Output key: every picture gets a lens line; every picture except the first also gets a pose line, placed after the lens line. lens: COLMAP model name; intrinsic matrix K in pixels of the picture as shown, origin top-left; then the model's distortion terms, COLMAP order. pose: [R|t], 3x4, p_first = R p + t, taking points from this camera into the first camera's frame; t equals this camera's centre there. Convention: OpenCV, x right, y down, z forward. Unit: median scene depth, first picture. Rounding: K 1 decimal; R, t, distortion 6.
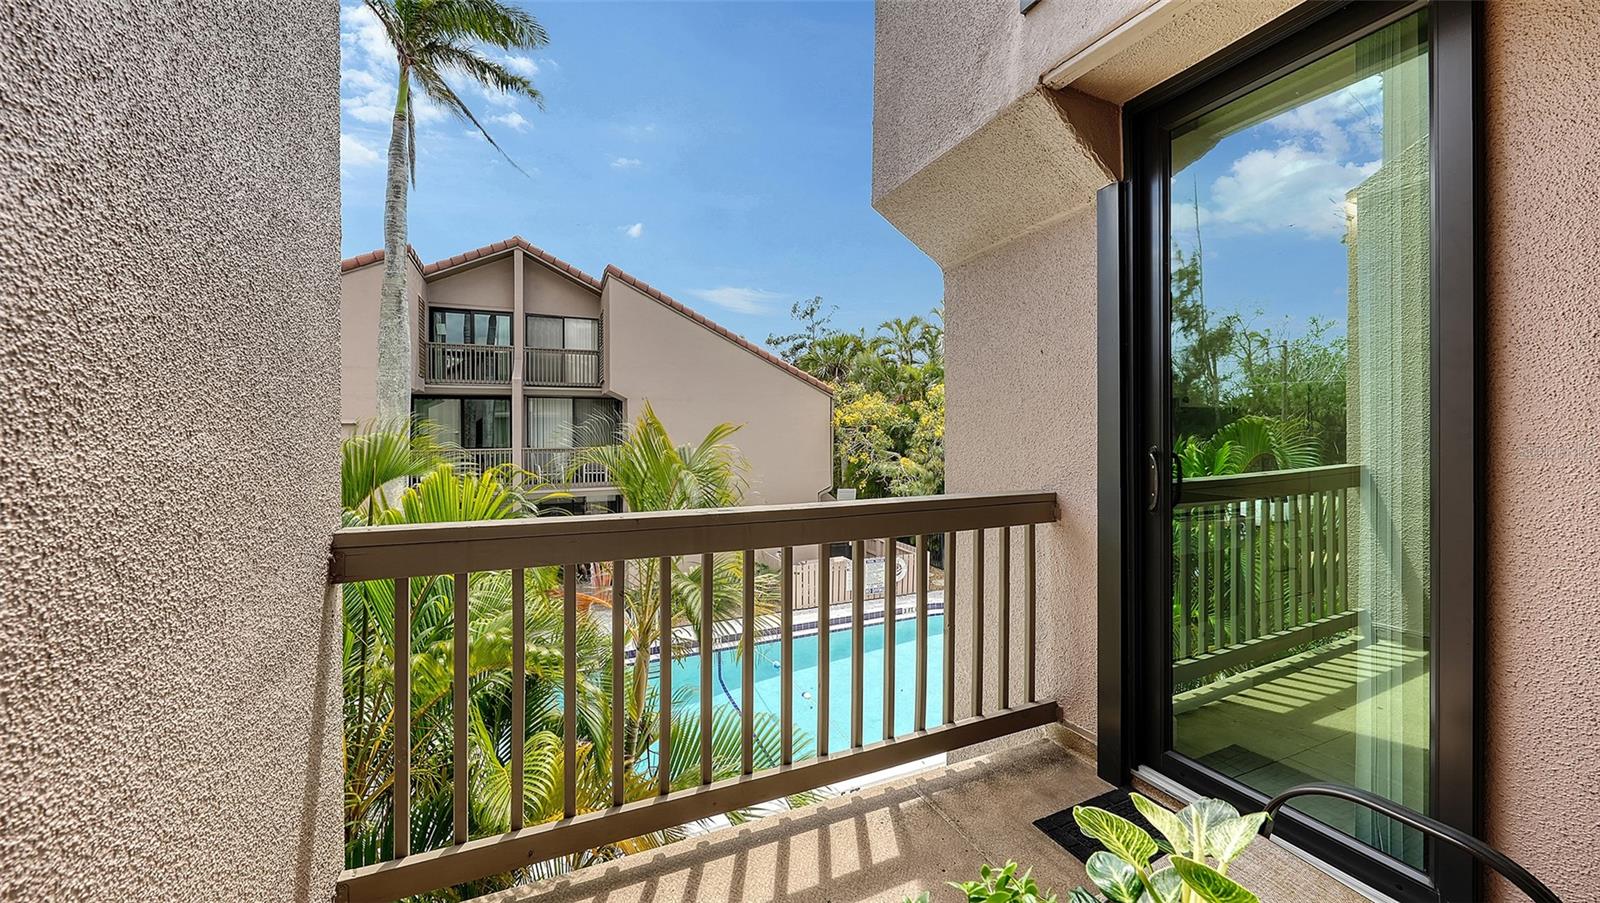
lens RADIAL K [[584.6, 0, 802.3], [0, 584.6, 438.6], [0, 0, 1]] dist [0.016139, 0.000050]
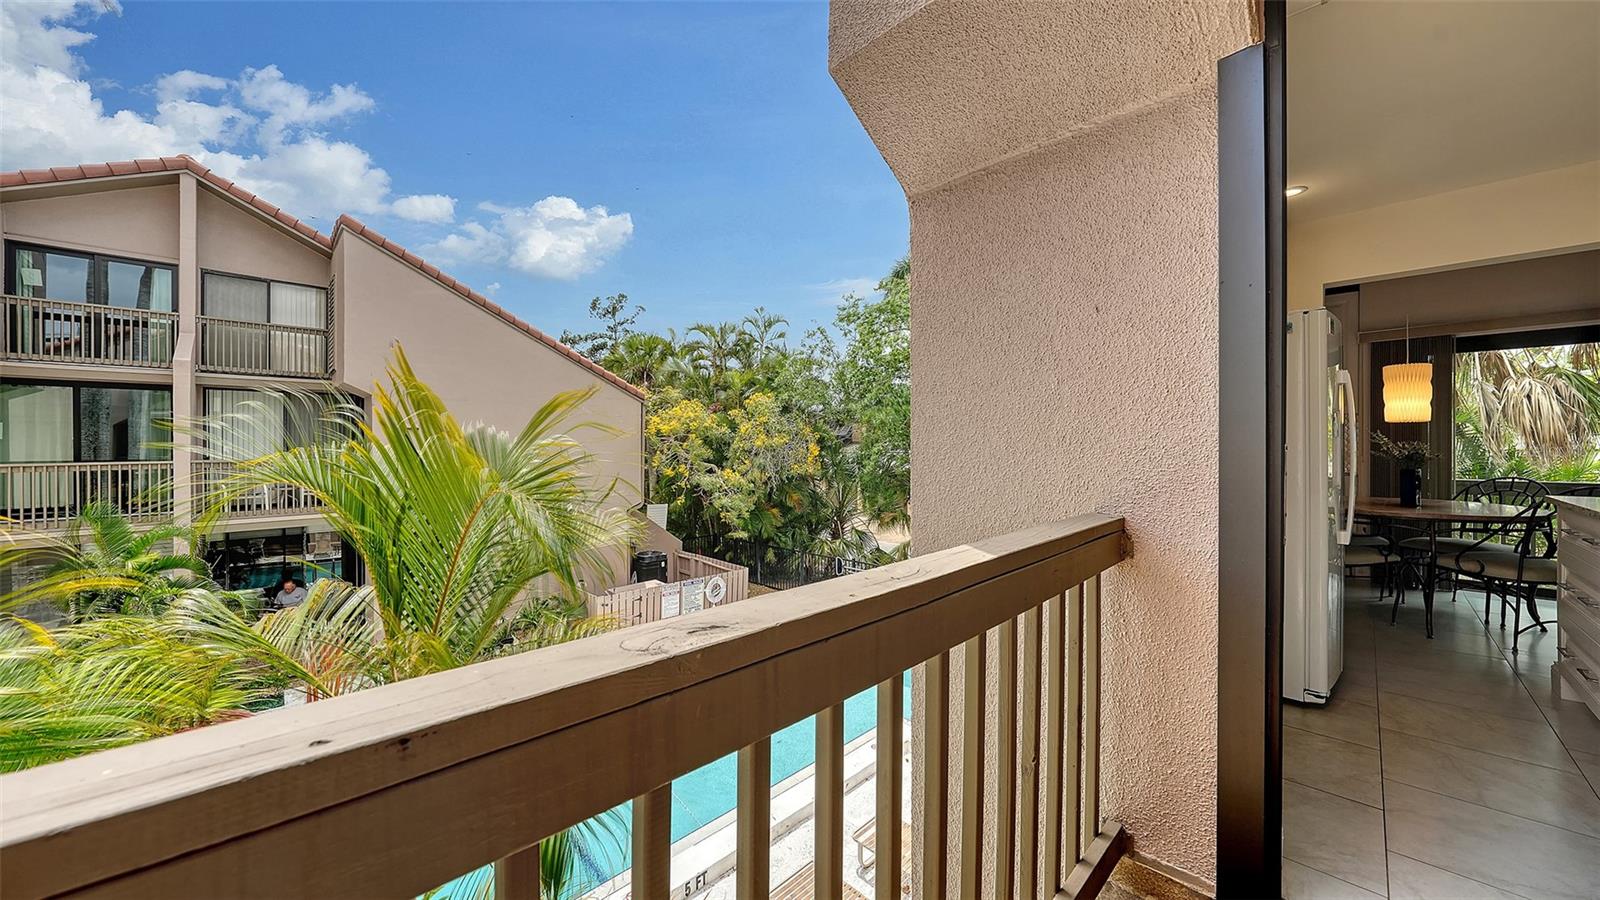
lens RADIAL K [[575.8, 0, 794.9], [0, 575.8, 449.3], [0, 0, 1]] dist [-0.001247, -0.000055]
pose [[0.941858, 0.001954, 0.336006, -0.028630], [-0.000953, 0.999995, -0.003144, 0.003253], [-0.336010, 0.002641, 0.941855, 0.097994]]
